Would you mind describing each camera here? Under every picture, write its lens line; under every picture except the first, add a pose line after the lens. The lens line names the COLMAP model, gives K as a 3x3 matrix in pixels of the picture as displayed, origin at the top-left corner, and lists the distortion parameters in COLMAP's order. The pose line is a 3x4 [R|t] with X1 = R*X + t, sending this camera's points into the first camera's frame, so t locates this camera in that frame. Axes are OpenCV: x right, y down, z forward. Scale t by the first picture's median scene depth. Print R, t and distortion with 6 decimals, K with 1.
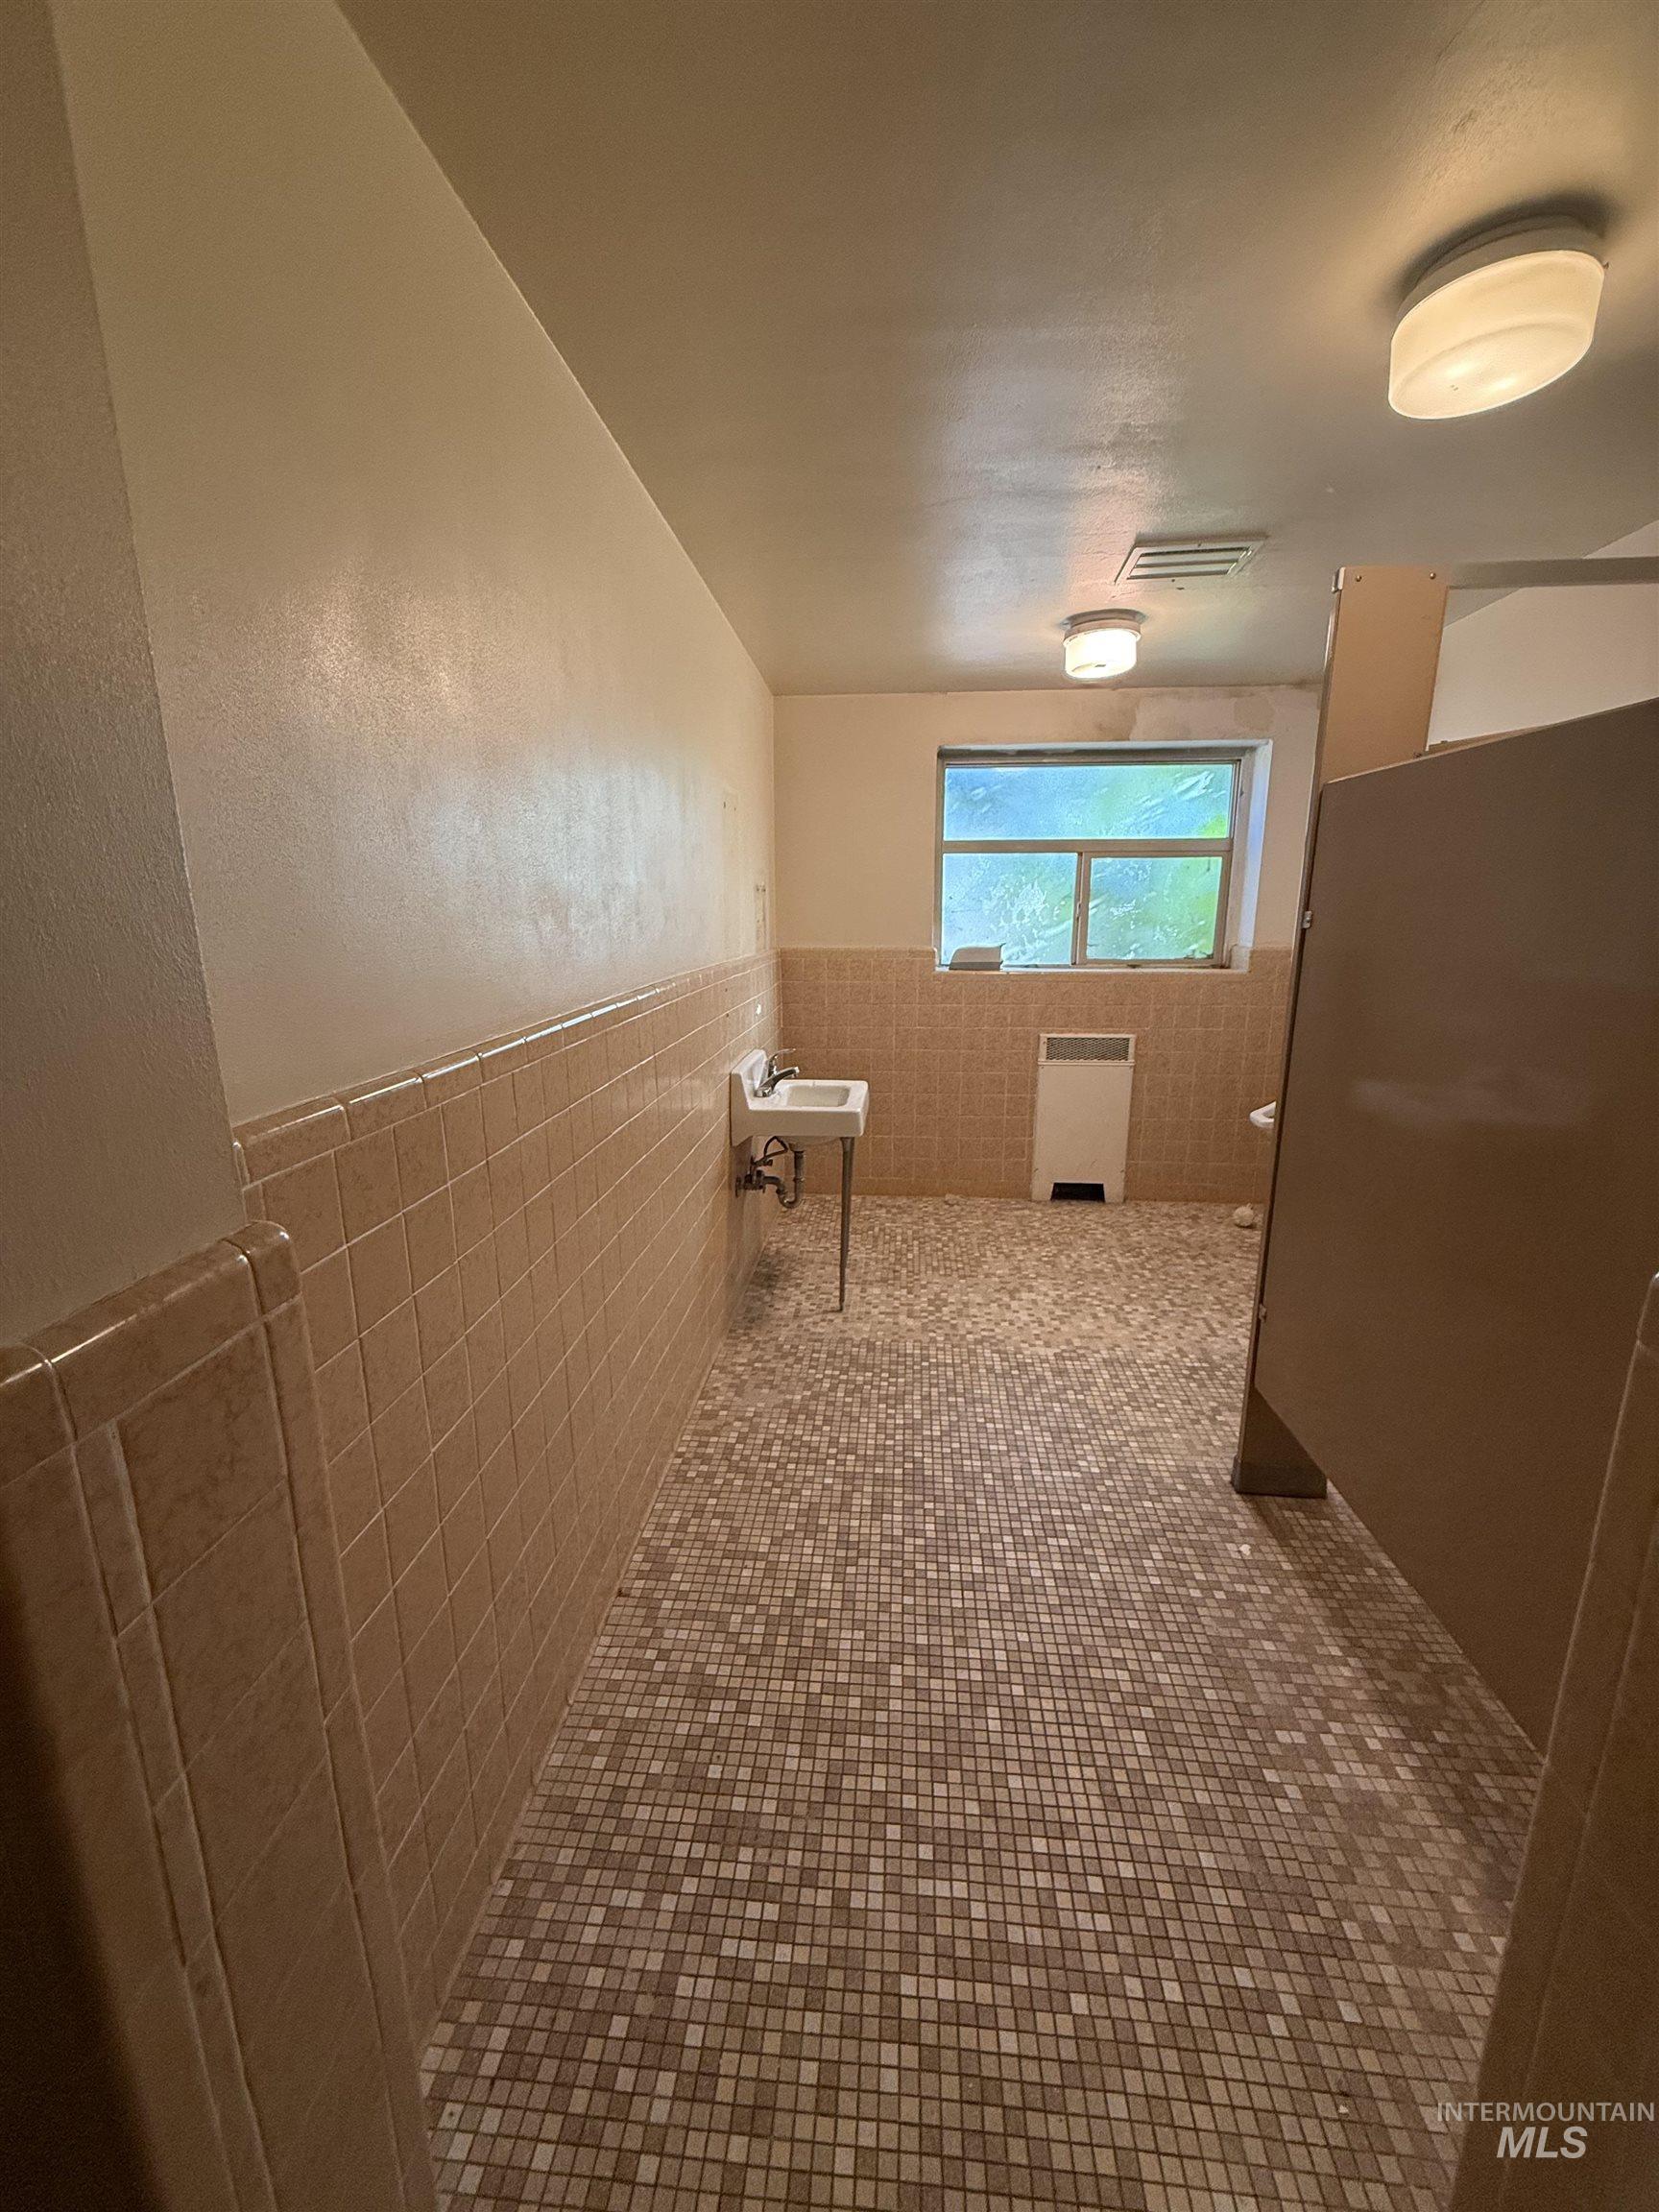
lens RADIAL K [[883.0, 0, 827.1], [0, 883.0, 1101.2], [0, 0, 1]] dist [-0.000805, 0.000237]
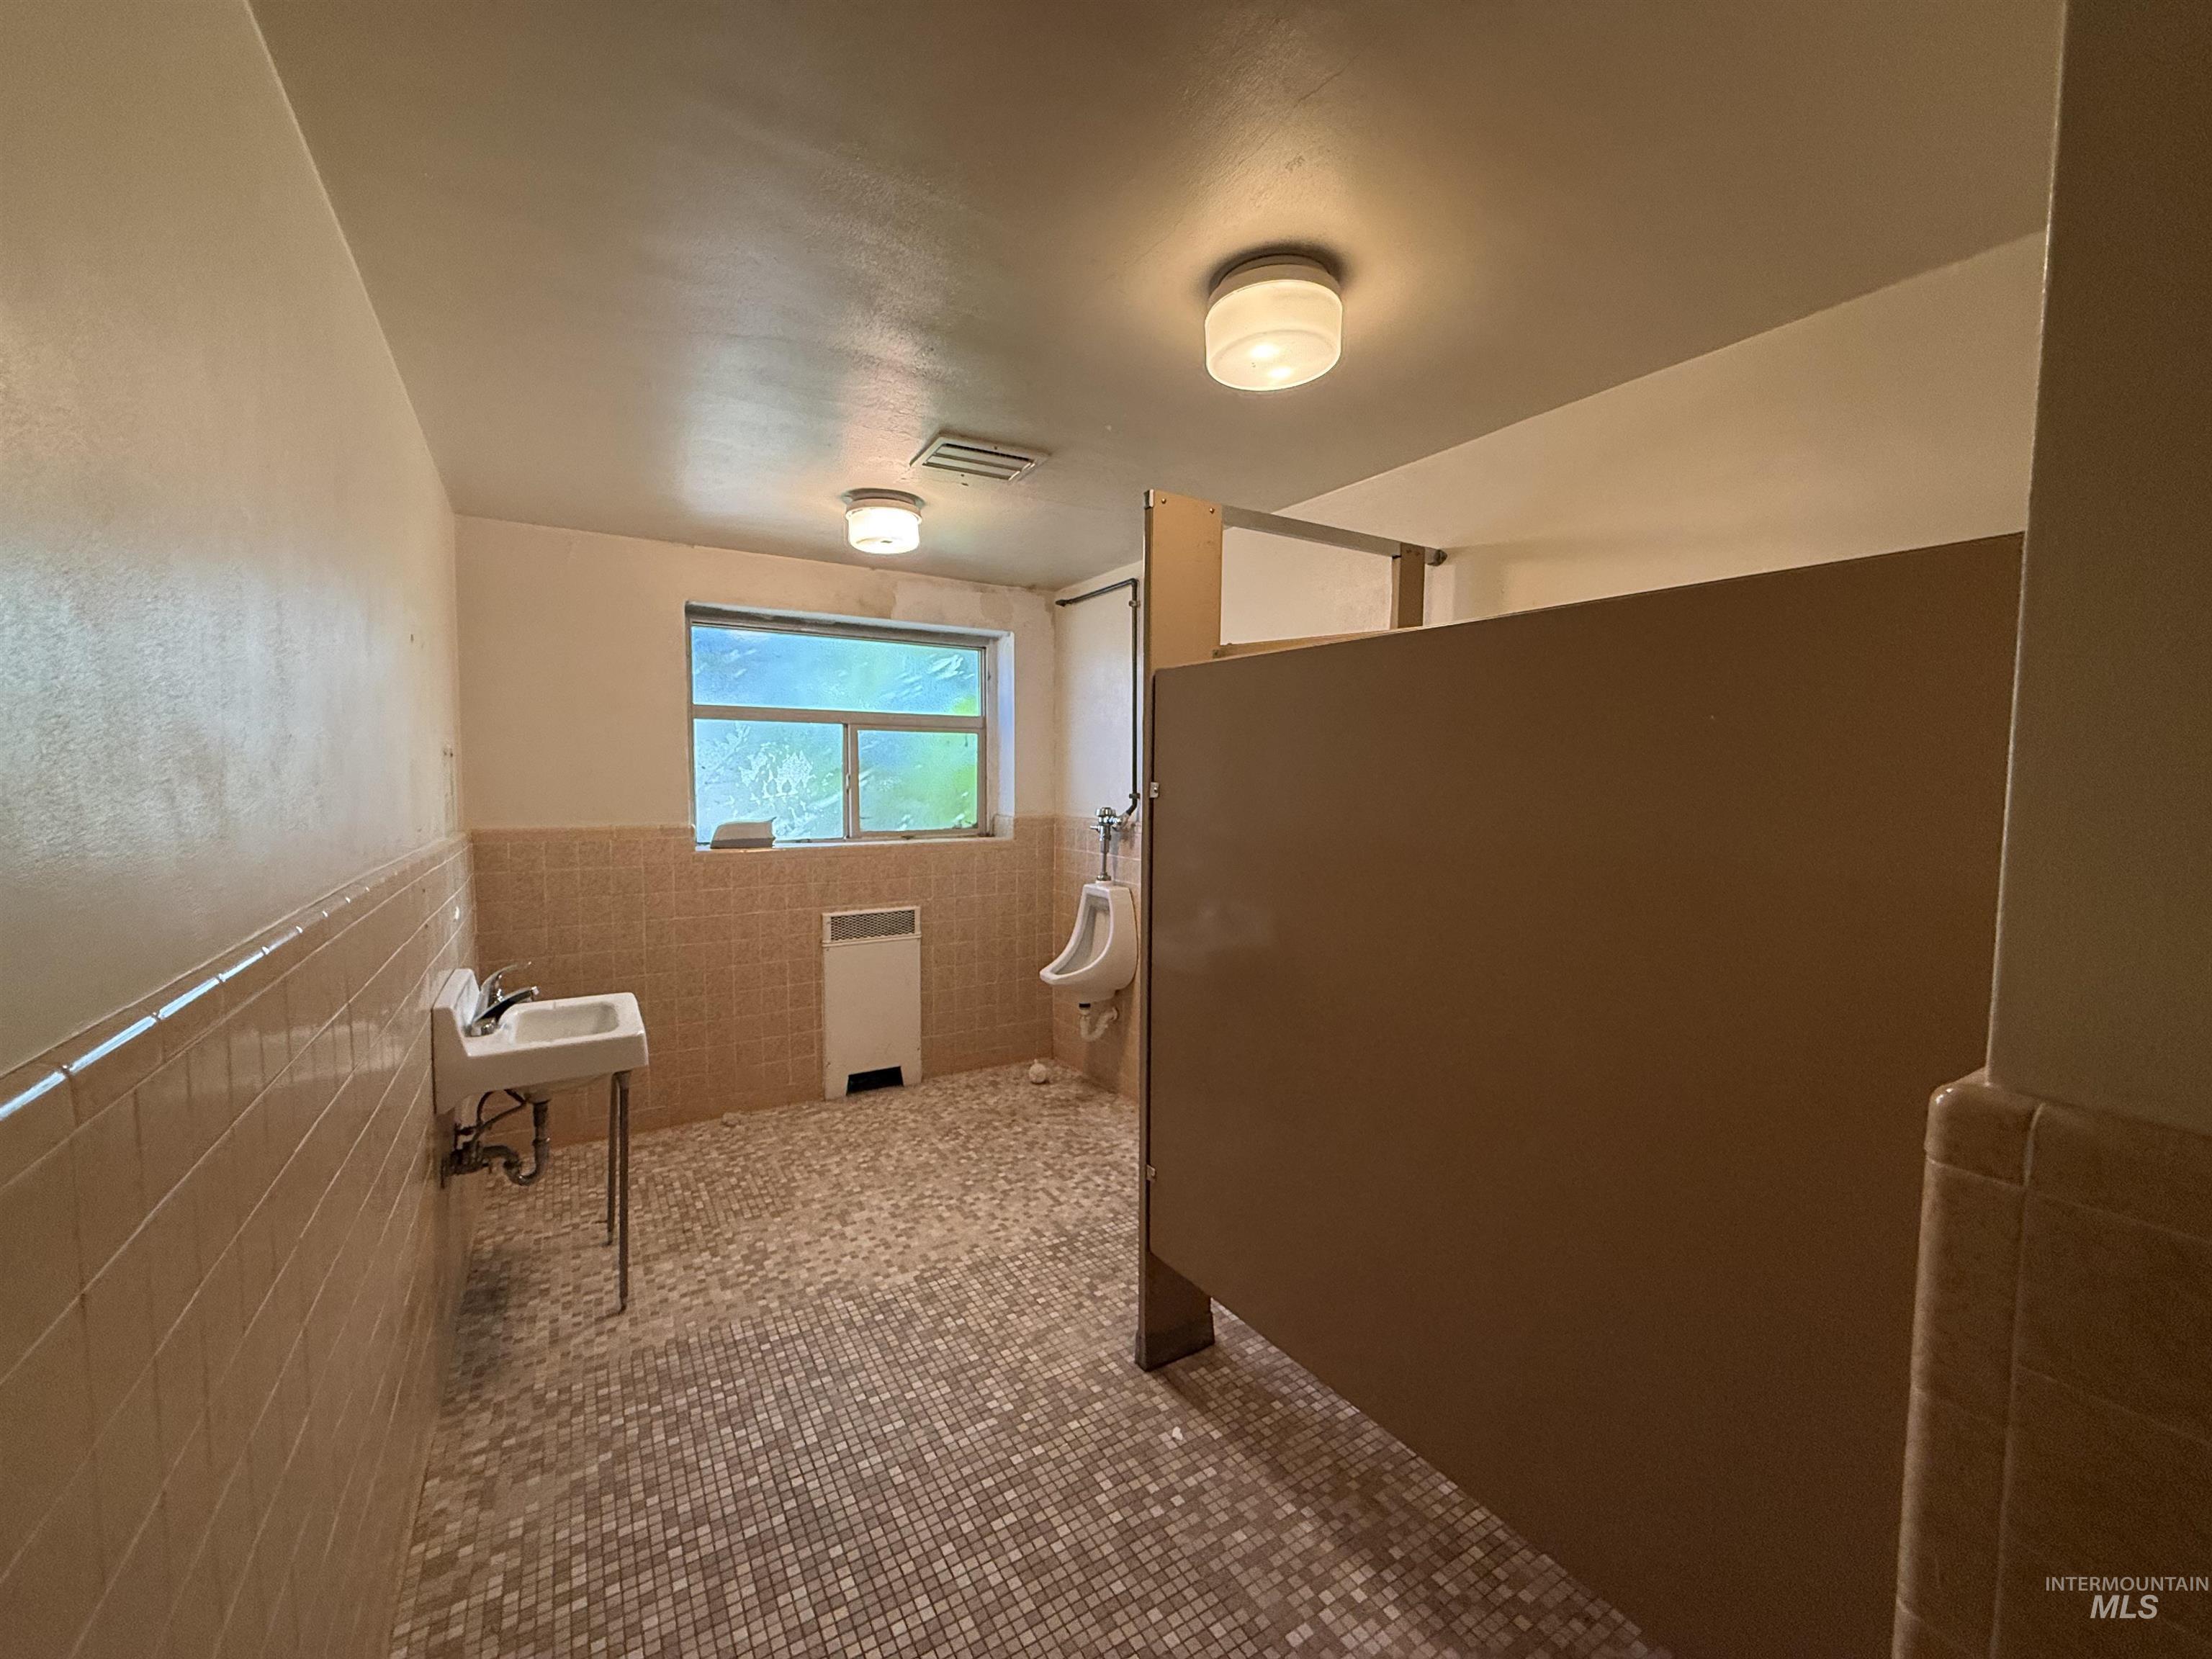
lens RADIAL K [[883.0, 0, 1104.0], [0, 883.0, 828.7], [0, 0, 1]] dist [-0.000805, 0.000237]
pose [[0.803958, -0.029000, 0.593979, -0.096964], [0.124414, 0.984910, -0.120310, -0.023194], [-0.581527, 0.170623, 0.795433, 0.119473]]
